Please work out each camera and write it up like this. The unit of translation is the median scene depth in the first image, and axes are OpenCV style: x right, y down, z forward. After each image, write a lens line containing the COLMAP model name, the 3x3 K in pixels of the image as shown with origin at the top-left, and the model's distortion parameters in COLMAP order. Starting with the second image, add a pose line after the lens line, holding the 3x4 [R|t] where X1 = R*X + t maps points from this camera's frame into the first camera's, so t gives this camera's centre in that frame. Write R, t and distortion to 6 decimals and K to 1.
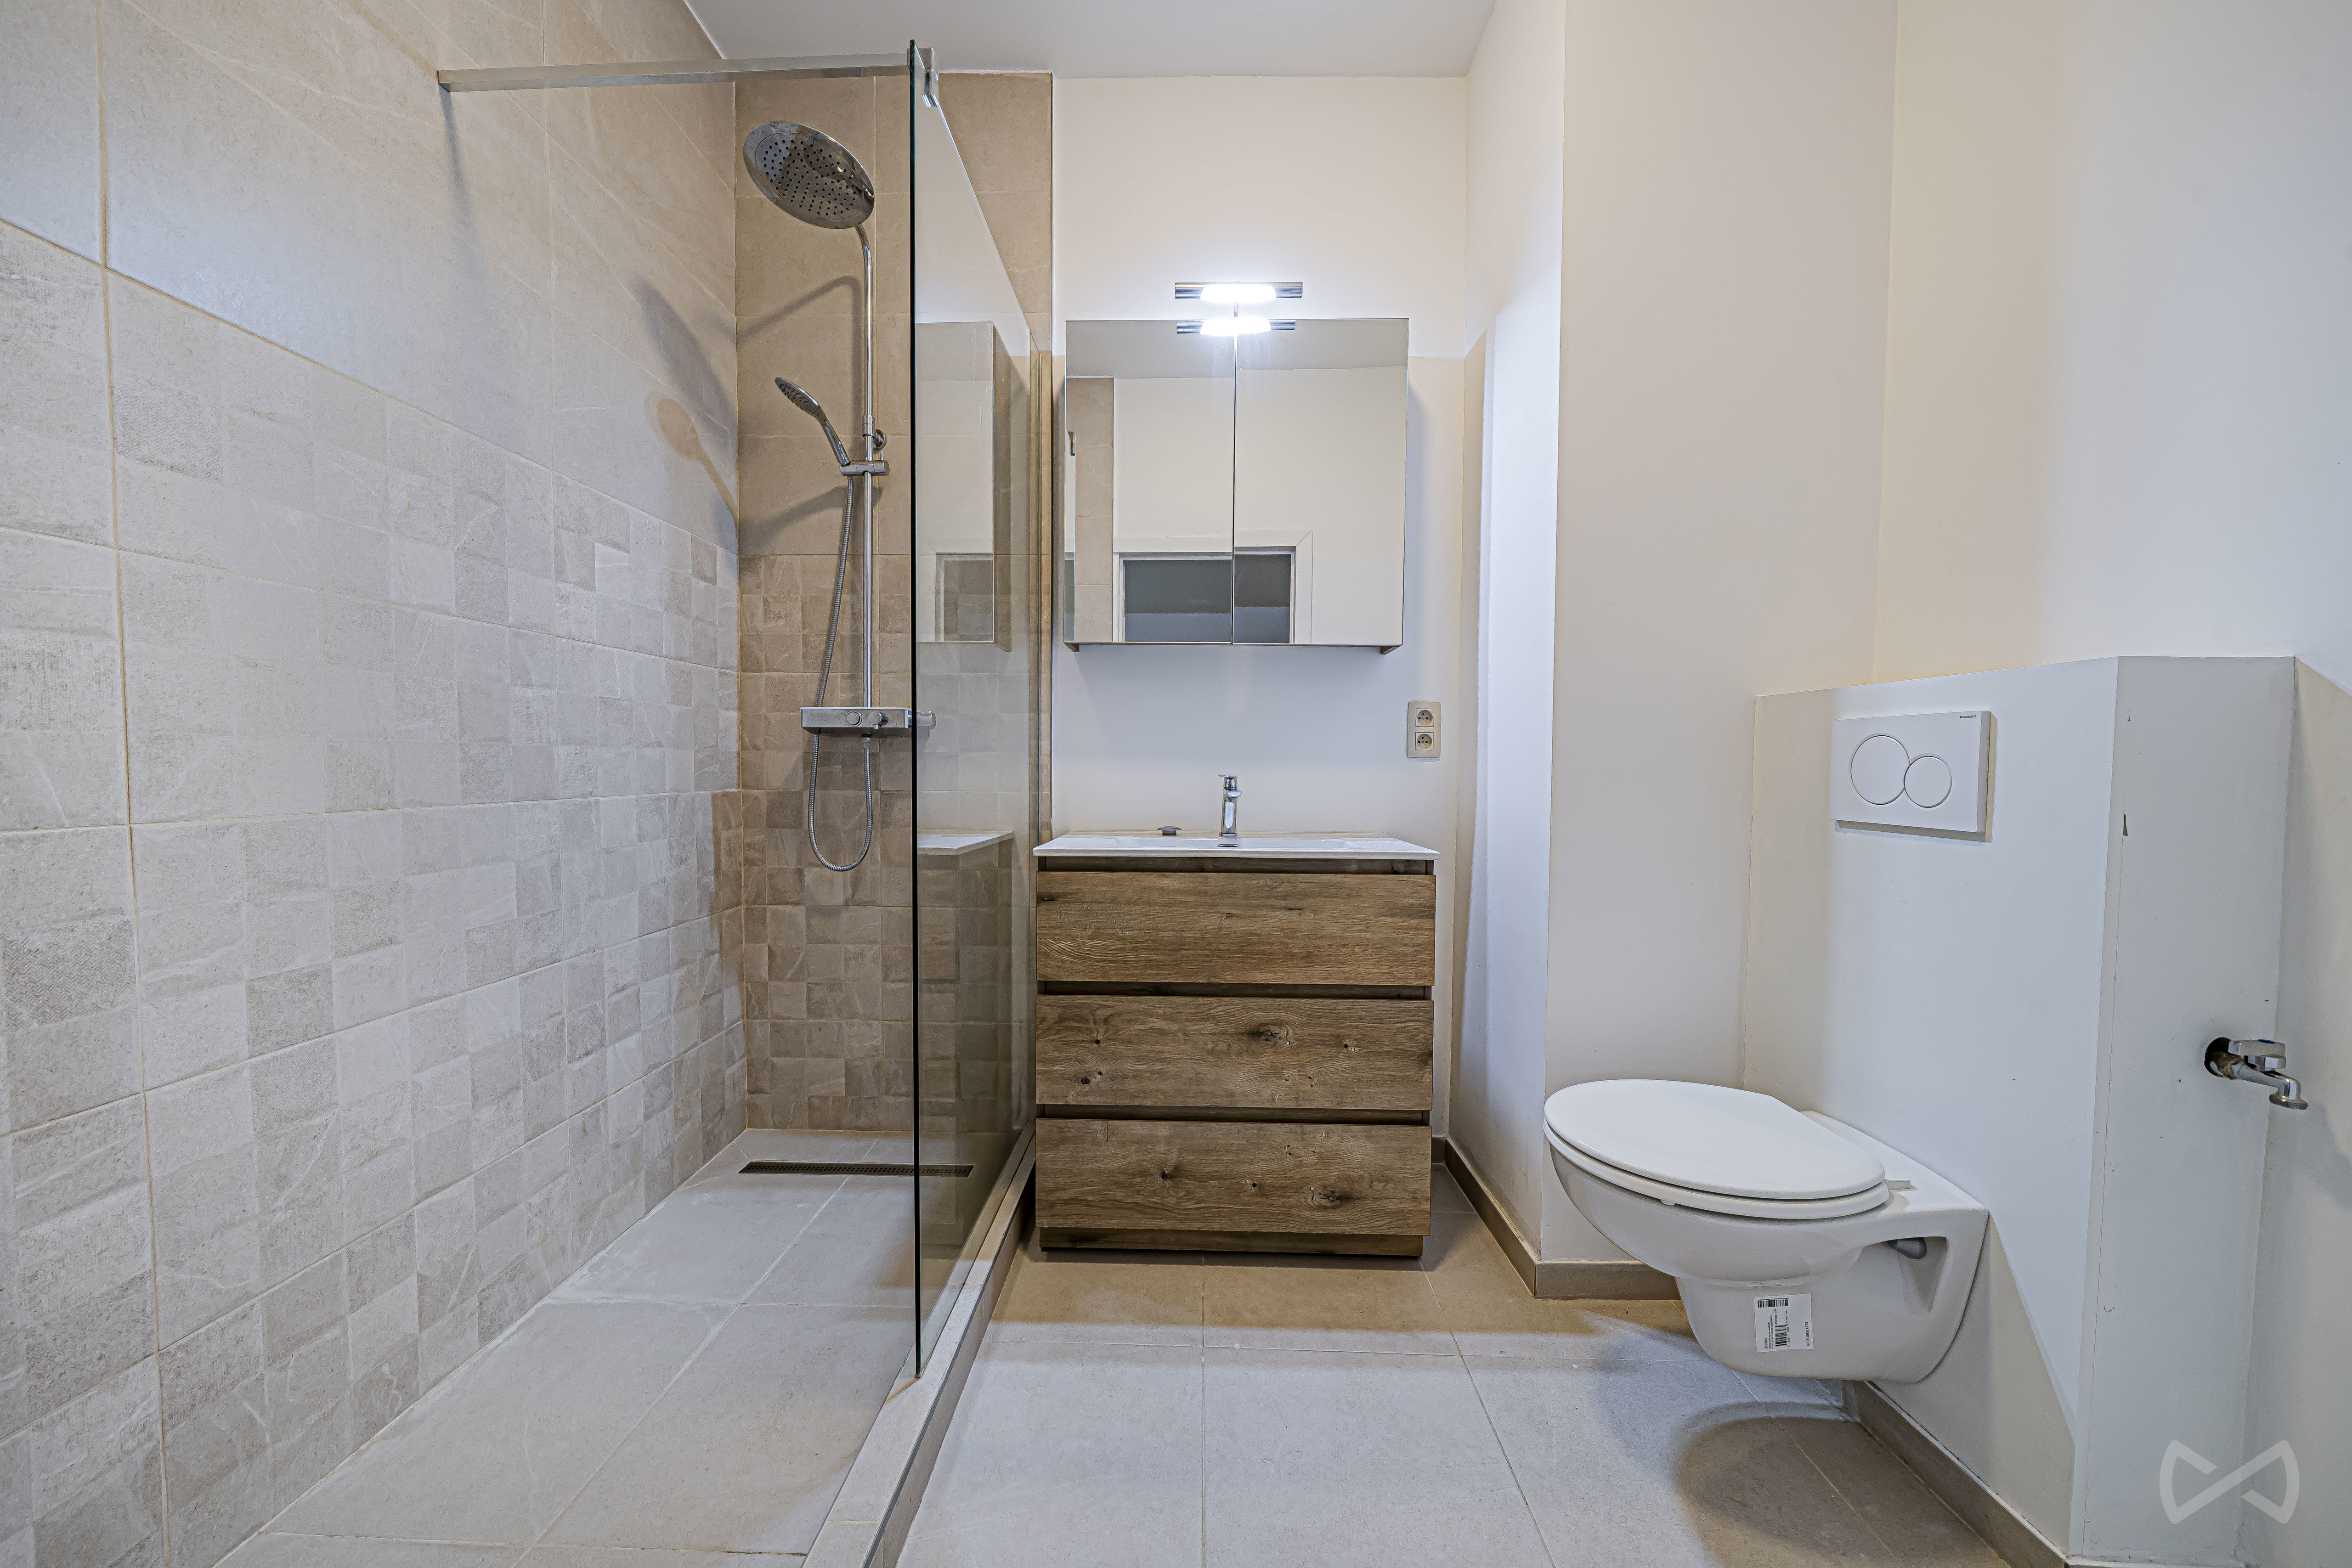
lens RADIAL K [[809.8, 0, 1181.0], [0, 809.8, 794.5], [0, 0, 1]] dist [-0.000689, -0.000211]
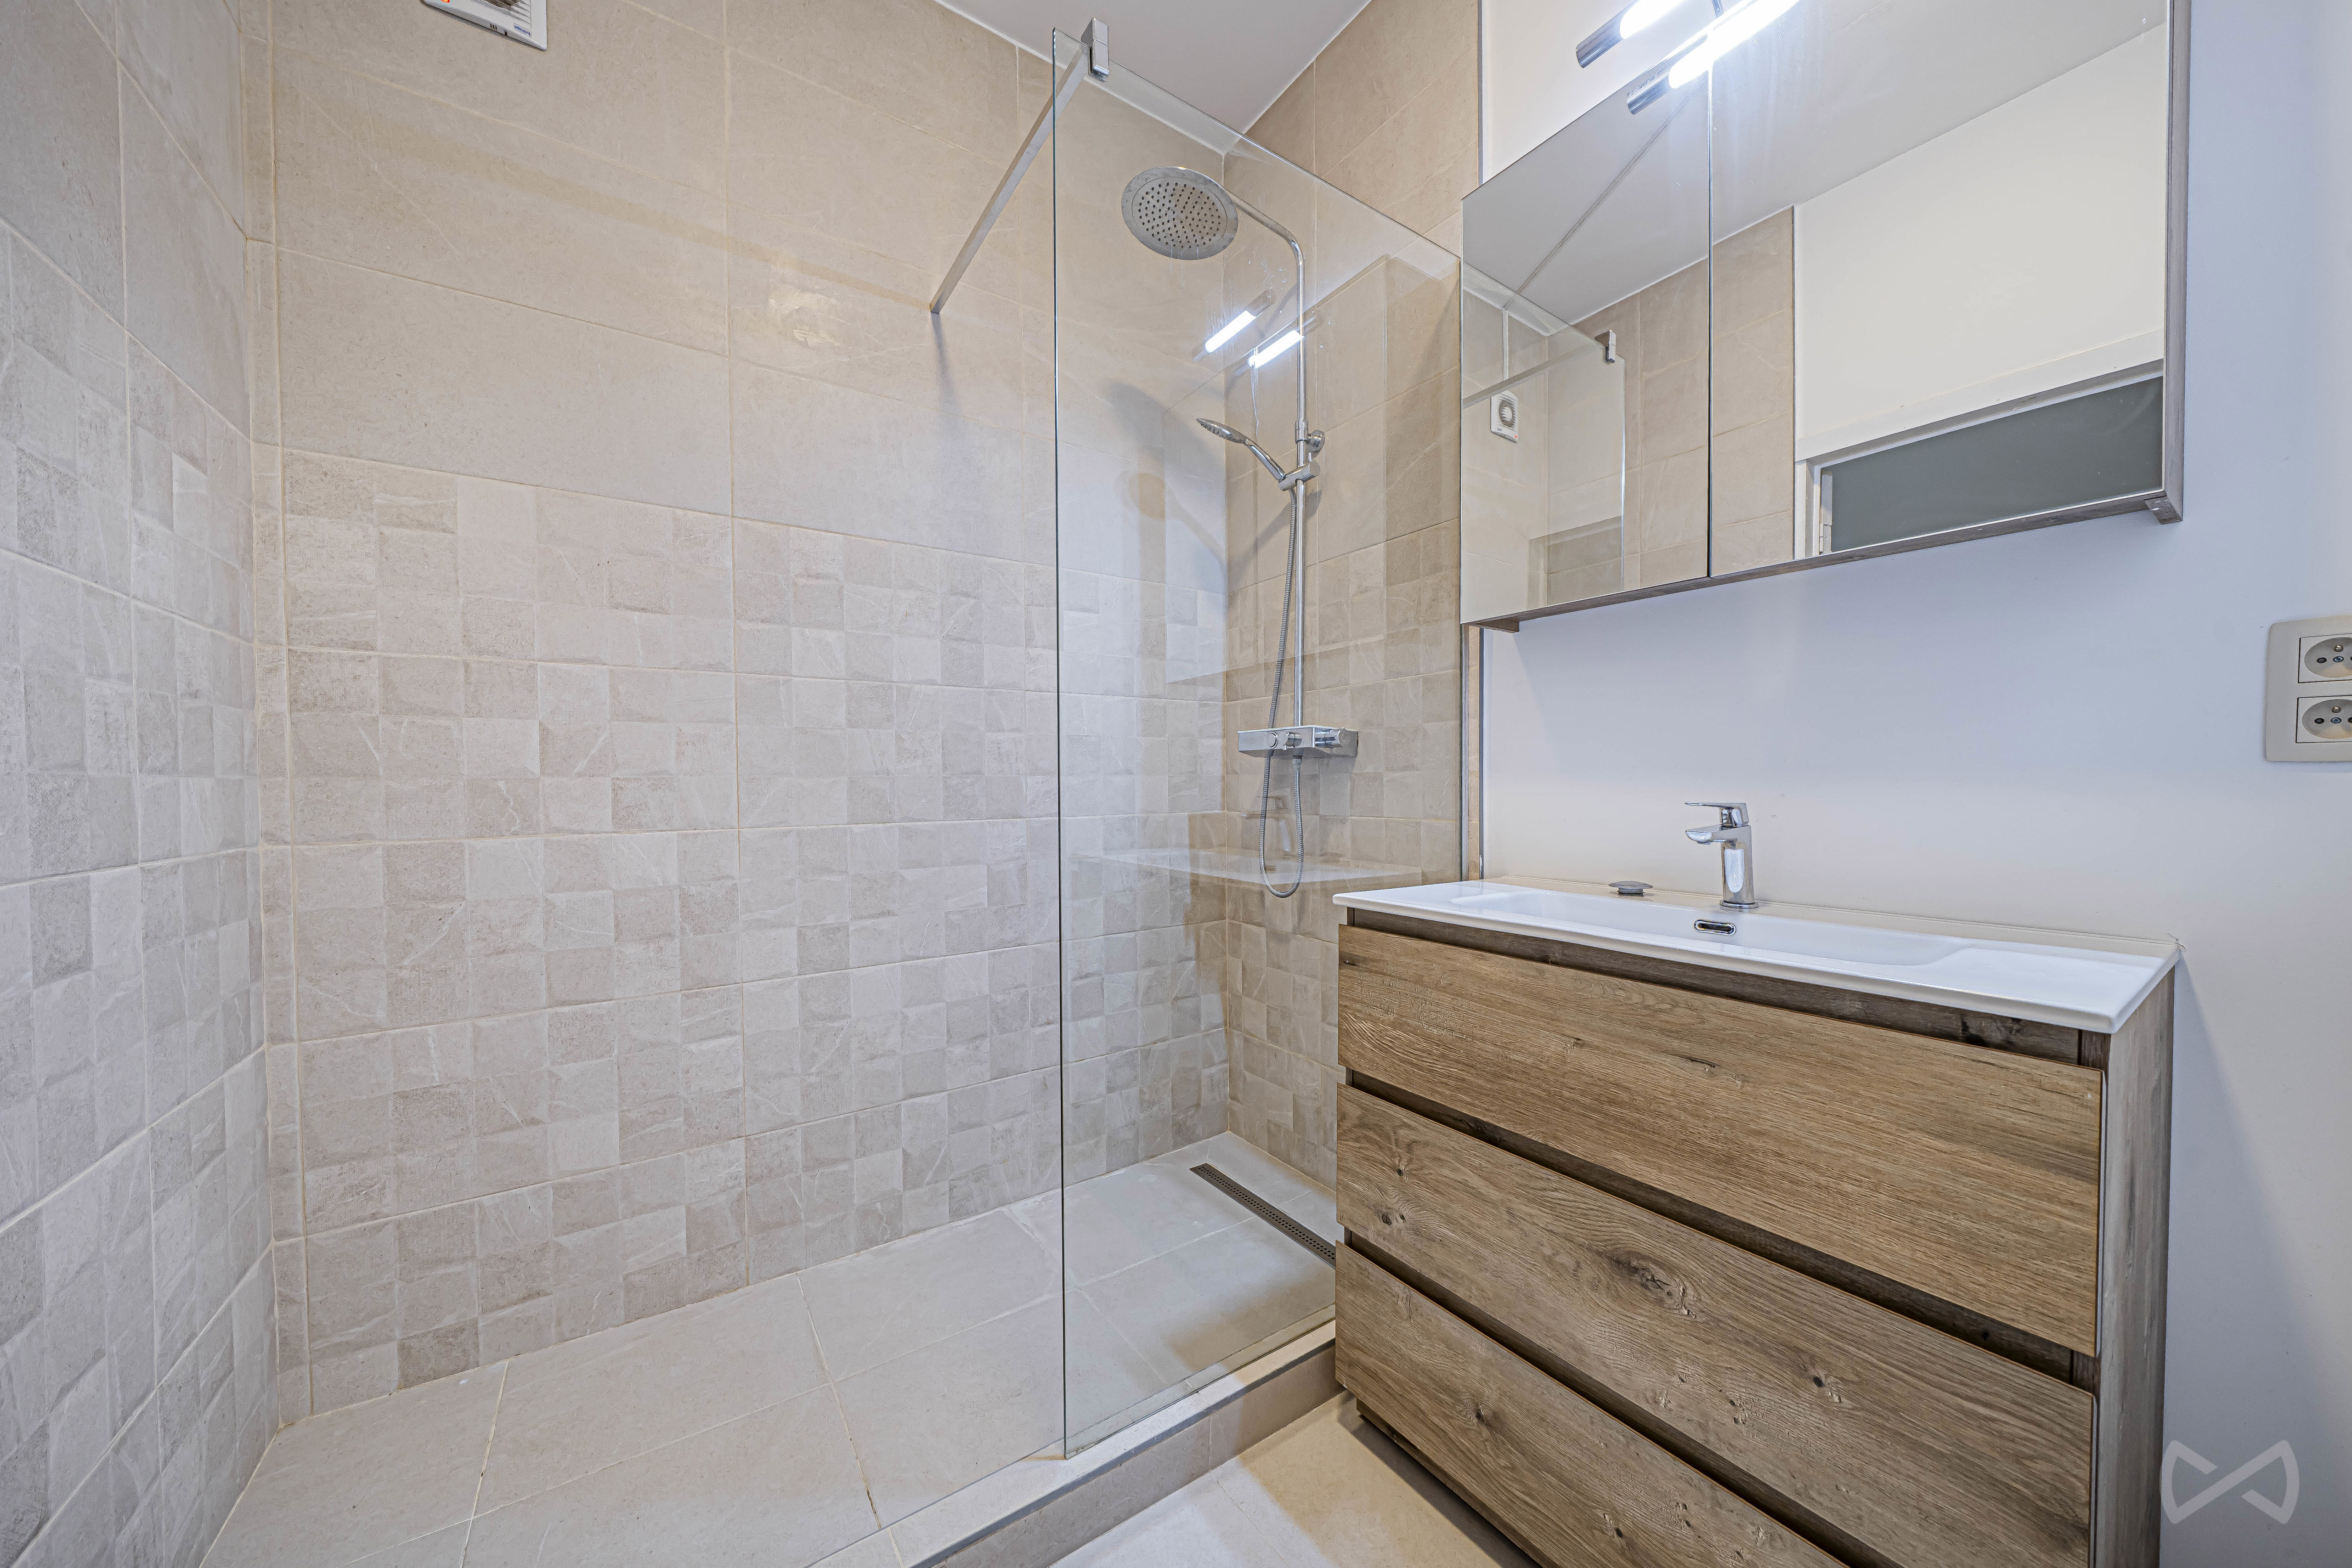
lens RADIAL K [[809.8, 0, 1181.0], [0, 809.8, 794.5], [0, 0, 1]] dist [-0.000689, -0.000211]
pose [[0.578116, 0.002711, -0.815950, 0.373214], [-0.019309, 0.999760, -0.010358, -0.020237], [0.815726, 0.021743, 0.578030, 0.416063]]
